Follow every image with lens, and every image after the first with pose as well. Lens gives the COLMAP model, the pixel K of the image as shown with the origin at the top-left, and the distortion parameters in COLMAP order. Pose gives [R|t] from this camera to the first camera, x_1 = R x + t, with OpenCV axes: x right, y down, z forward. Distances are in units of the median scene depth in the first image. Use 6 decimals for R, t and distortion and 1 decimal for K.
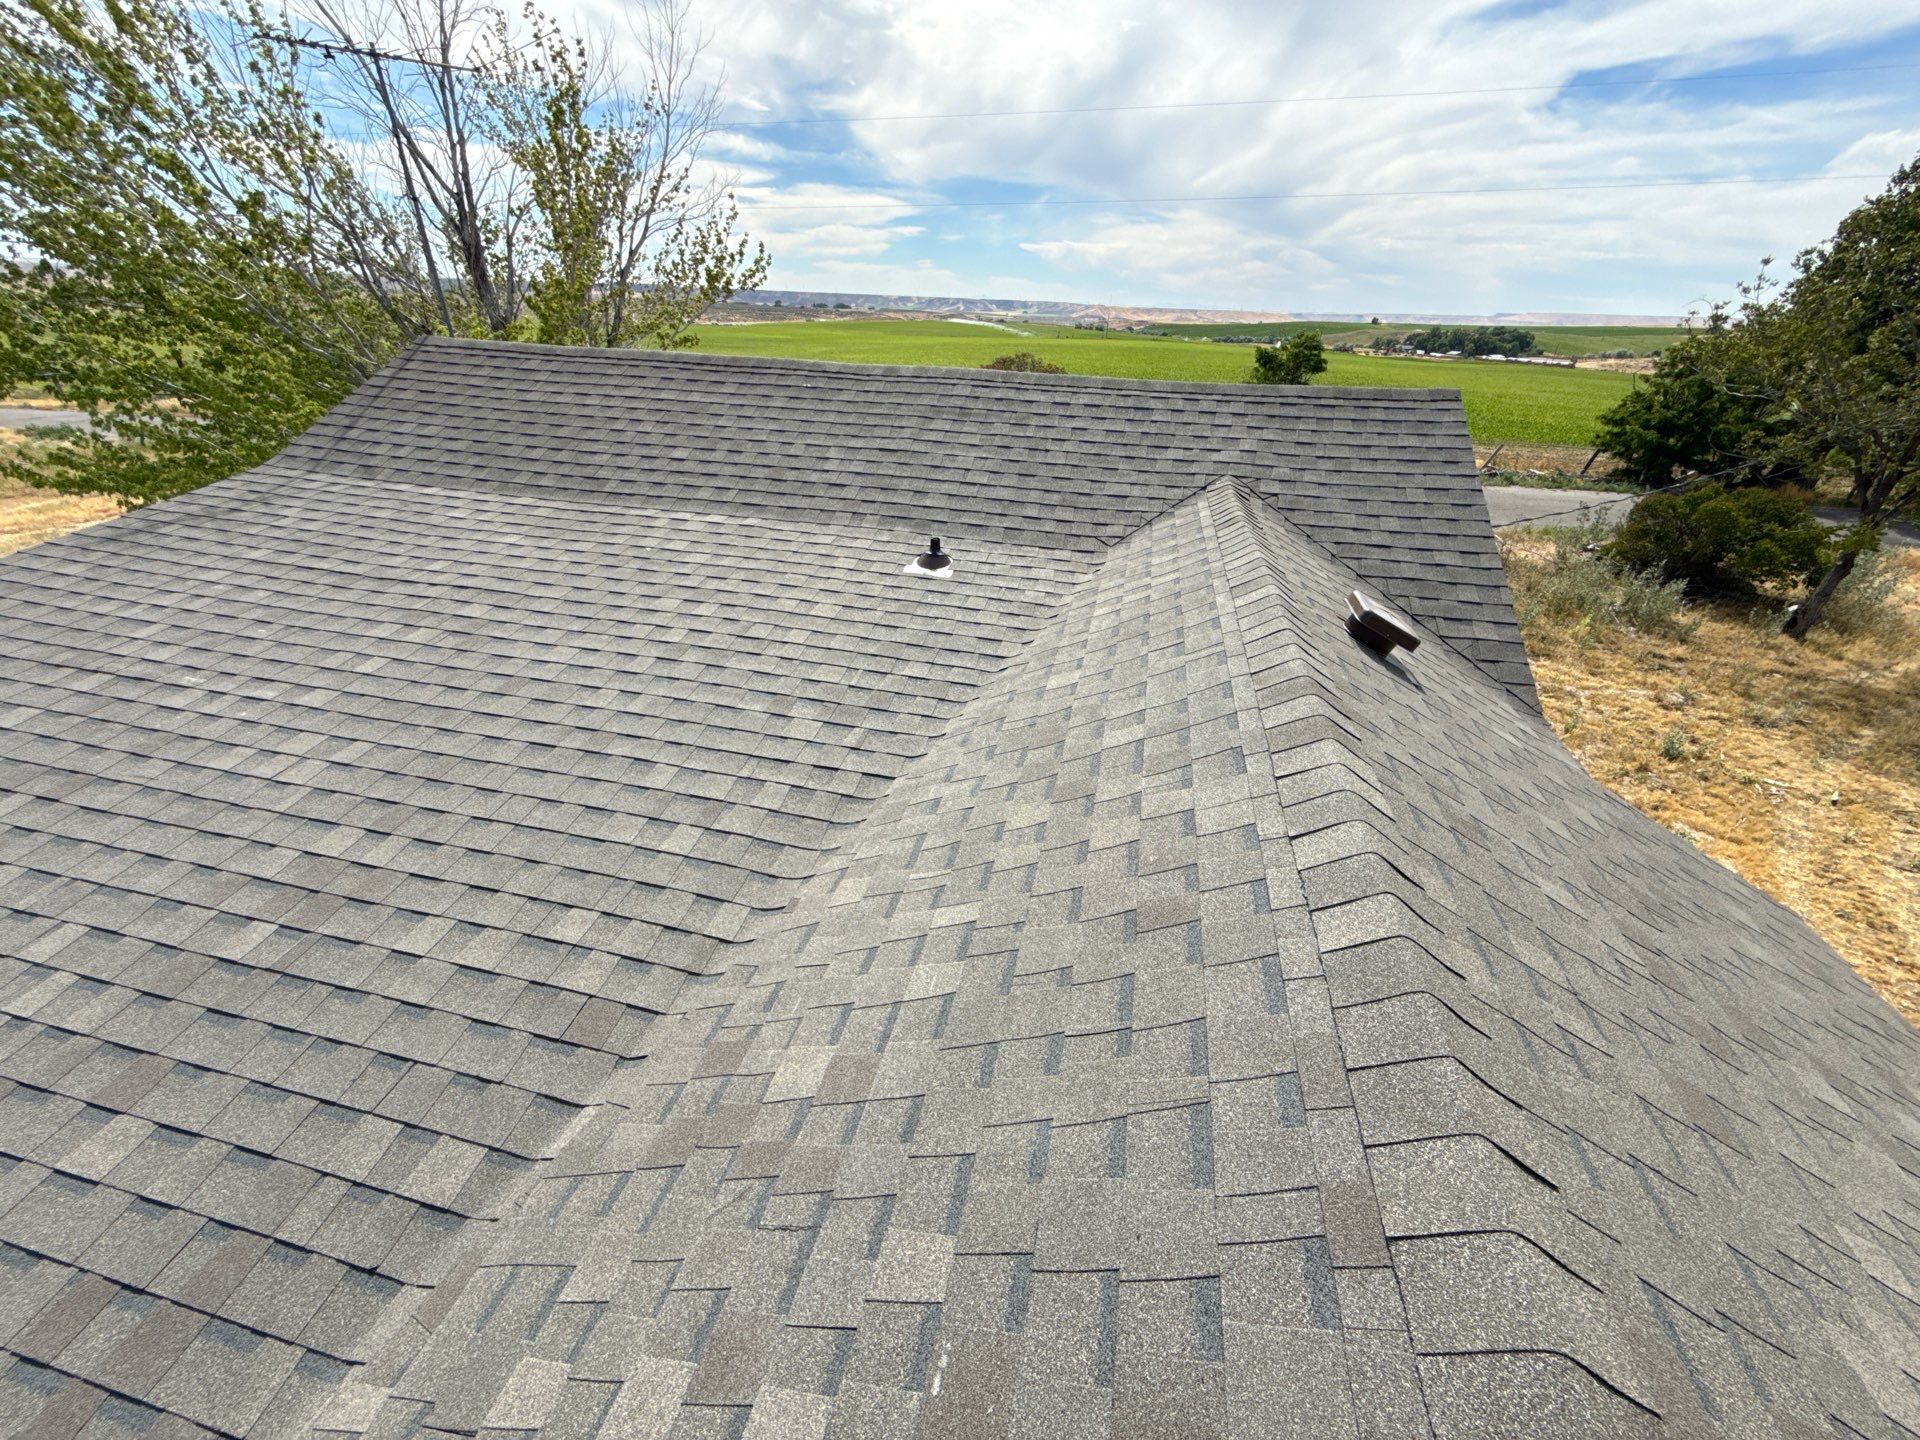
lens RADIAL K [[767.1, 0, 961.9], [0, 767.1, 718.8], [0, 0, 1]] dist [-0.000298, 0.000421]
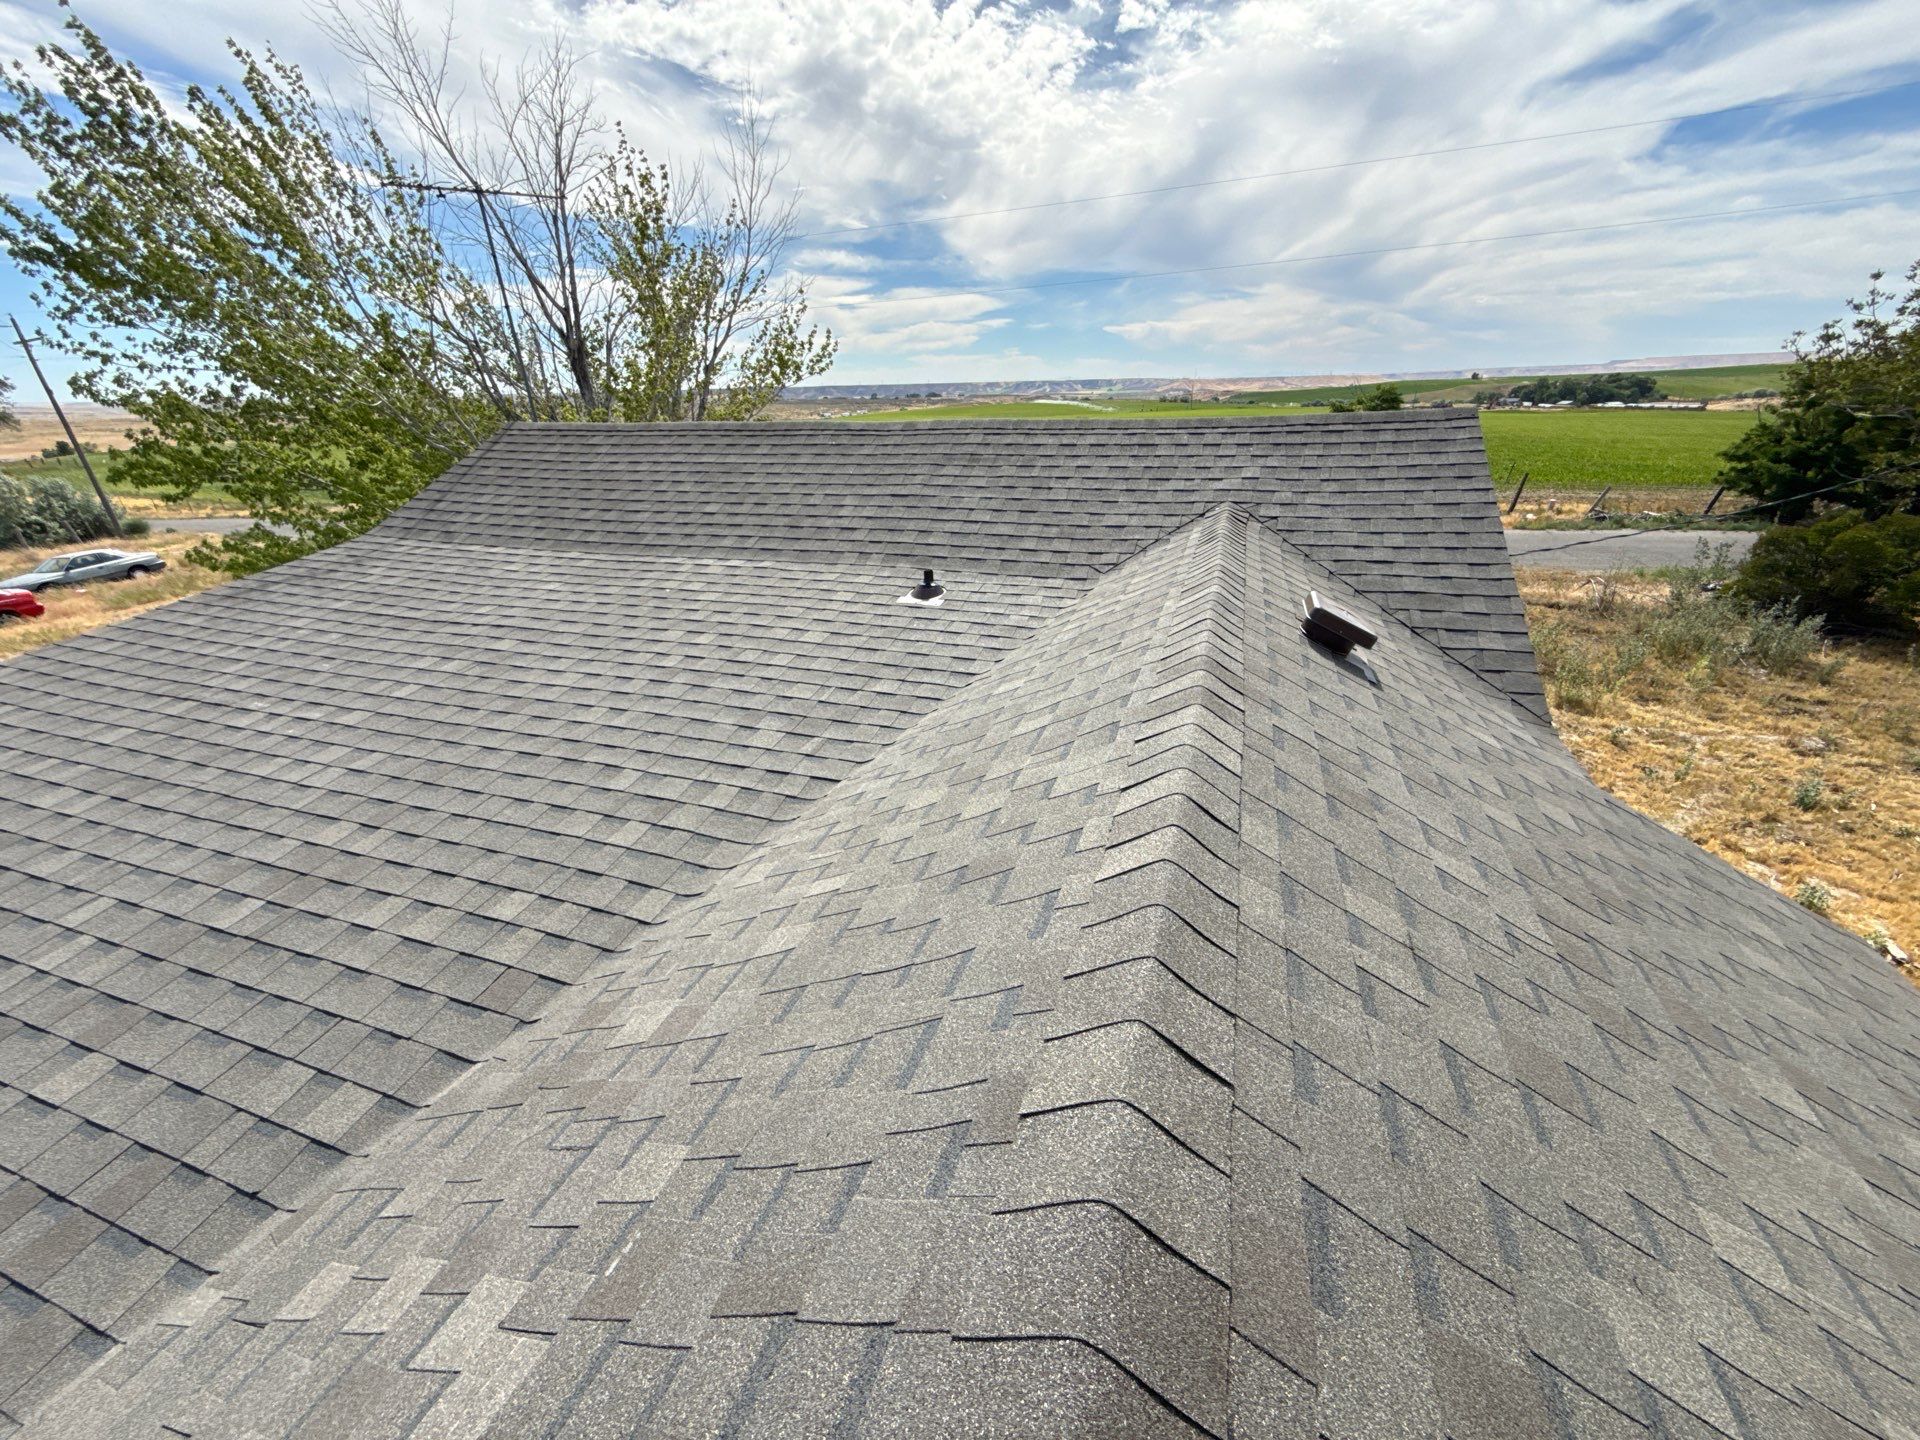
lens RADIAL K [[767.1, 0, 961.9], [0, 767.1, 718.8], [0, 0, 1]] dist [-0.000298, 0.000421]
pose [[0.993105, -0.011753, -0.116638, 0.120383], [0.001299, 0.996004, -0.089298, 0.053399], [0.117222, 0.088530, 0.989152, -0.000993]]
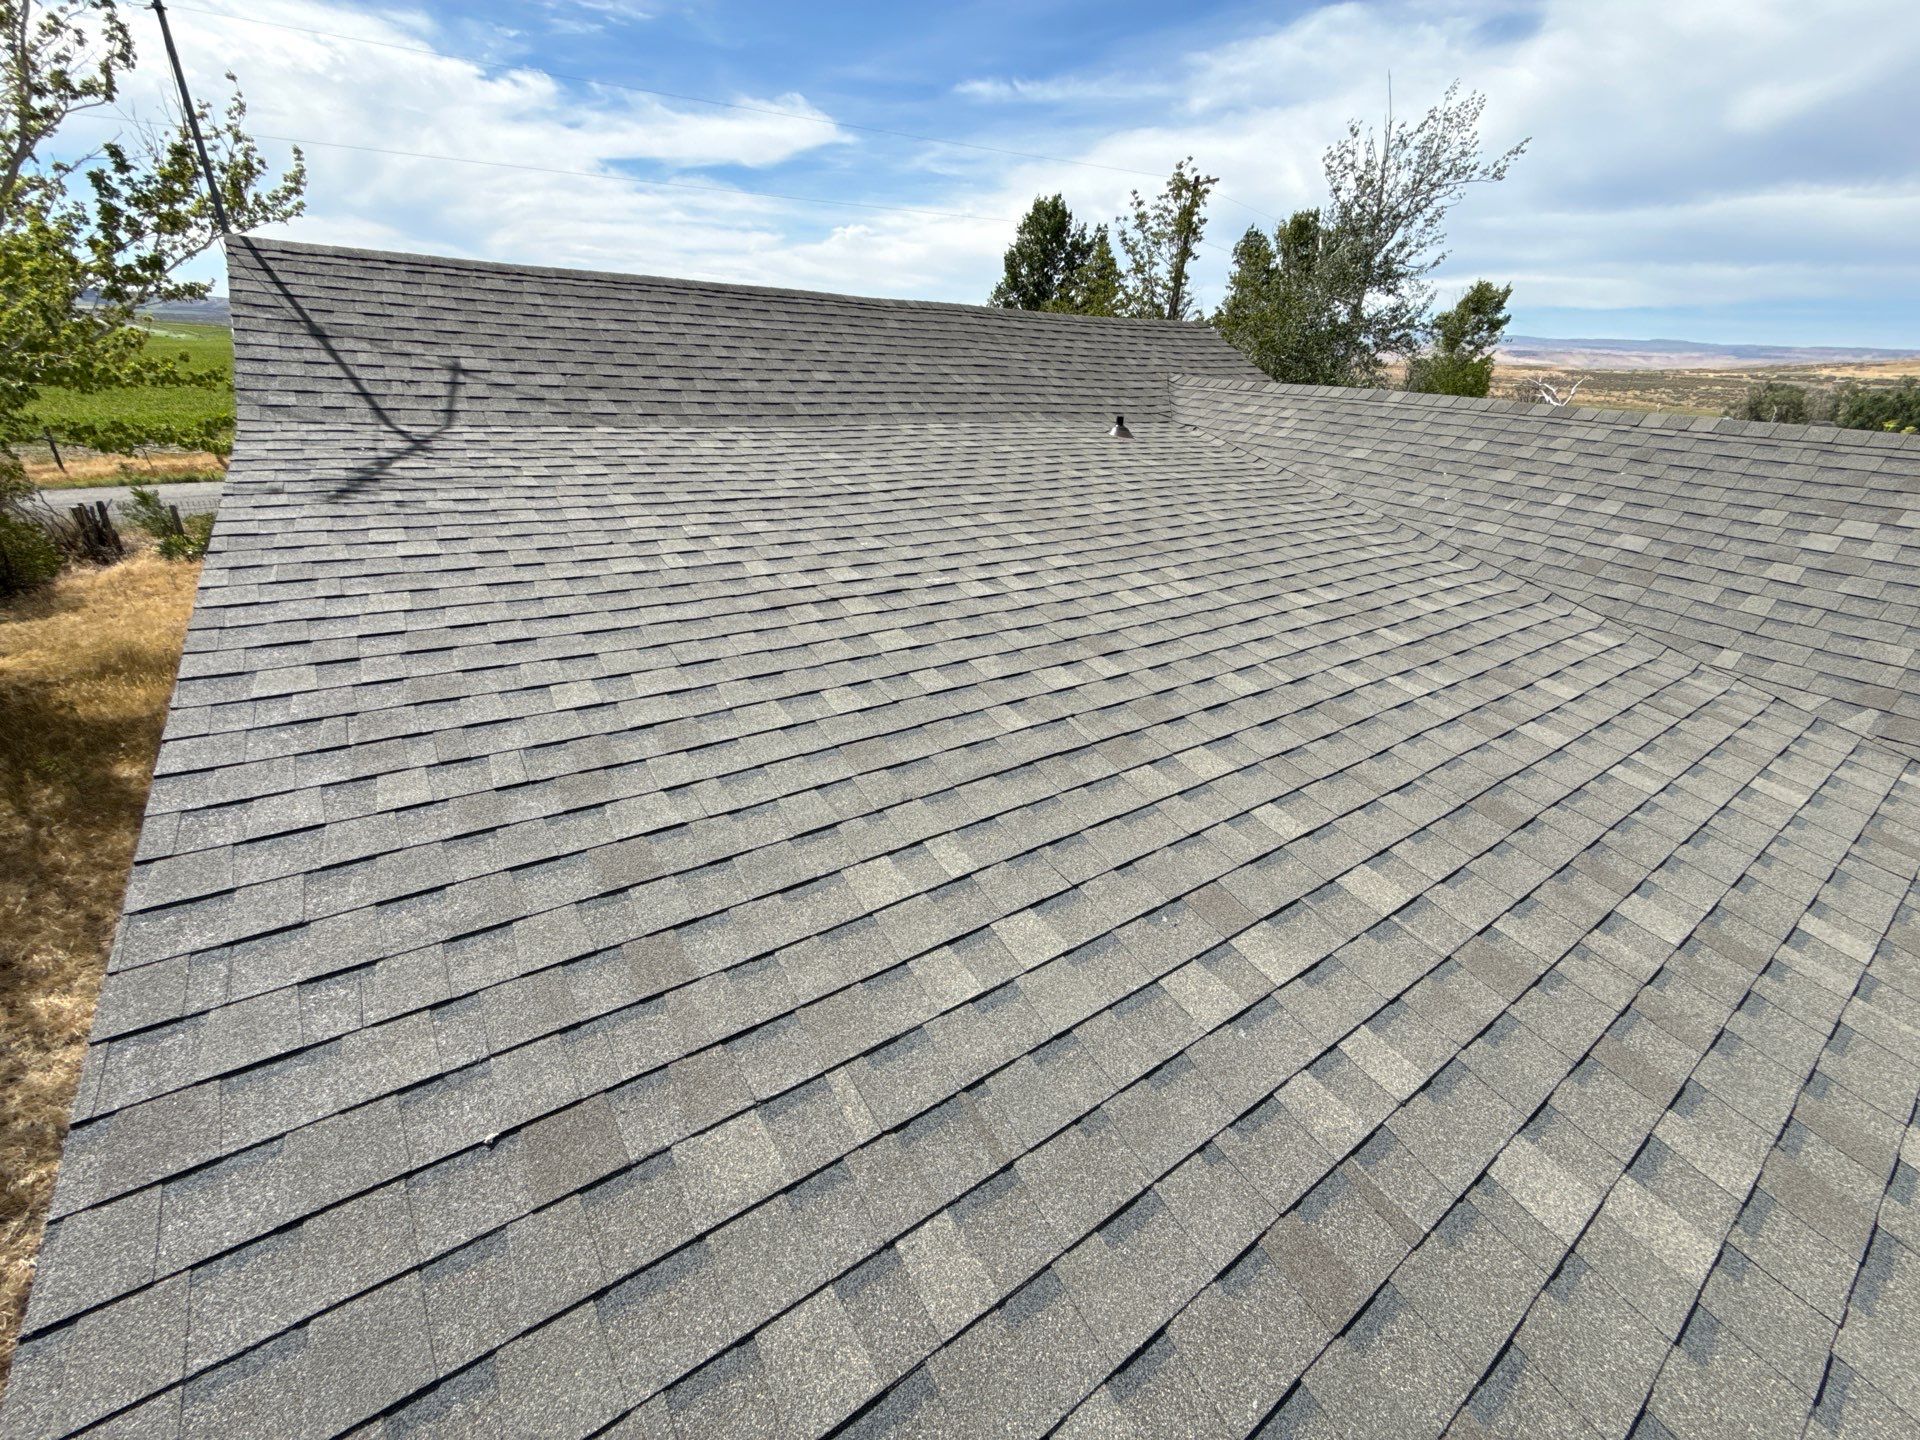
lens RADIAL K [[767.1, 0, 961.9], [0, 767.1, 718.8], [0, 0, 1]] dist [-0.000298, 0.000421]
pose [[0.668451, -0.325903, 0.668551, -1.193975], [0.331323, 0.935249, 0.124639, -0.000952], [-0.665882, 0.138191, 0.733147, 0.257727]]
